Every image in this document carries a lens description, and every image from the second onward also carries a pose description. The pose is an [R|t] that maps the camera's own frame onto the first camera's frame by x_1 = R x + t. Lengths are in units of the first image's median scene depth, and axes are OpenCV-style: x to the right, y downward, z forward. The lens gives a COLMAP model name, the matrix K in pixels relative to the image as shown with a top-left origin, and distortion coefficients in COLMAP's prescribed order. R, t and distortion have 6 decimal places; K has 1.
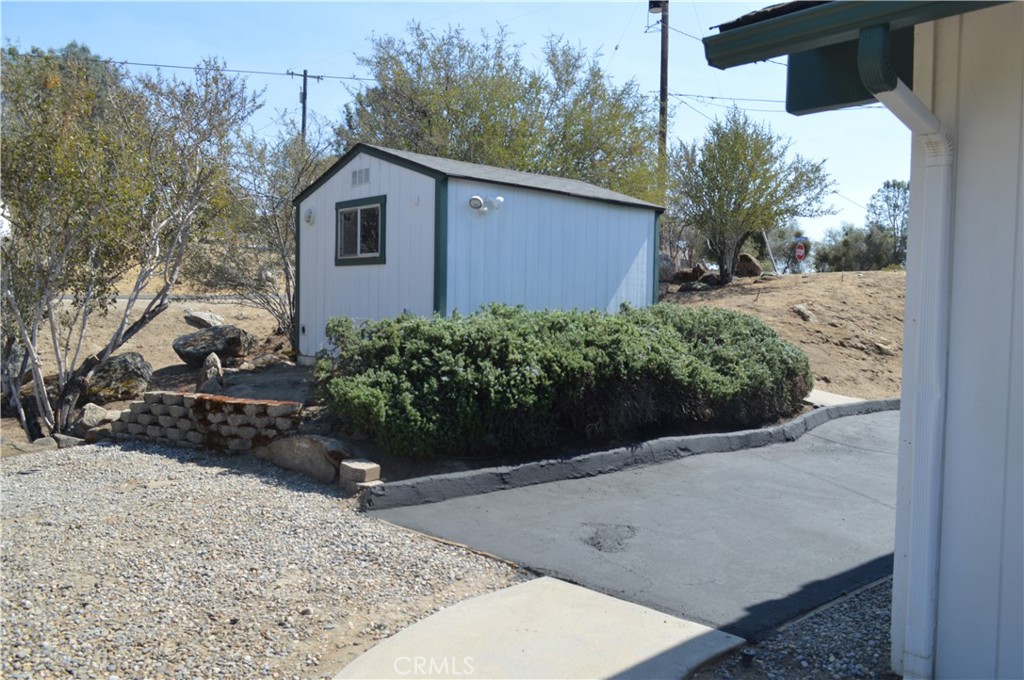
lens RADIAL K [[810.4, 0, 512.0], [0, 810.4, 340.0], [0, 0, 1]] dist [-0.012512, 0.005927]
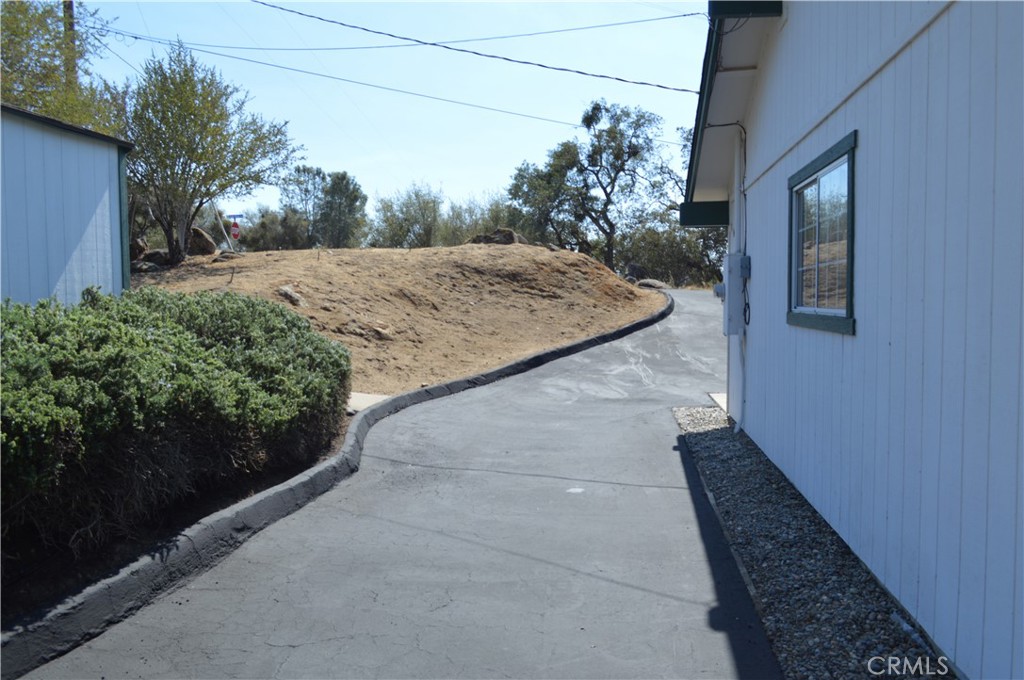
lens RADIAL K [[810.4, 0, 512.0], [0, 810.4, 340.0], [0, 0, 1]] dist [-0.012512, 0.005927]
pose [[0.767091, -0.063299, 0.638408, -0.005580], [0.049785, 0.997993, 0.039133, -0.012273], [-0.639604, 0.001764, 0.768703, 0.271406]]
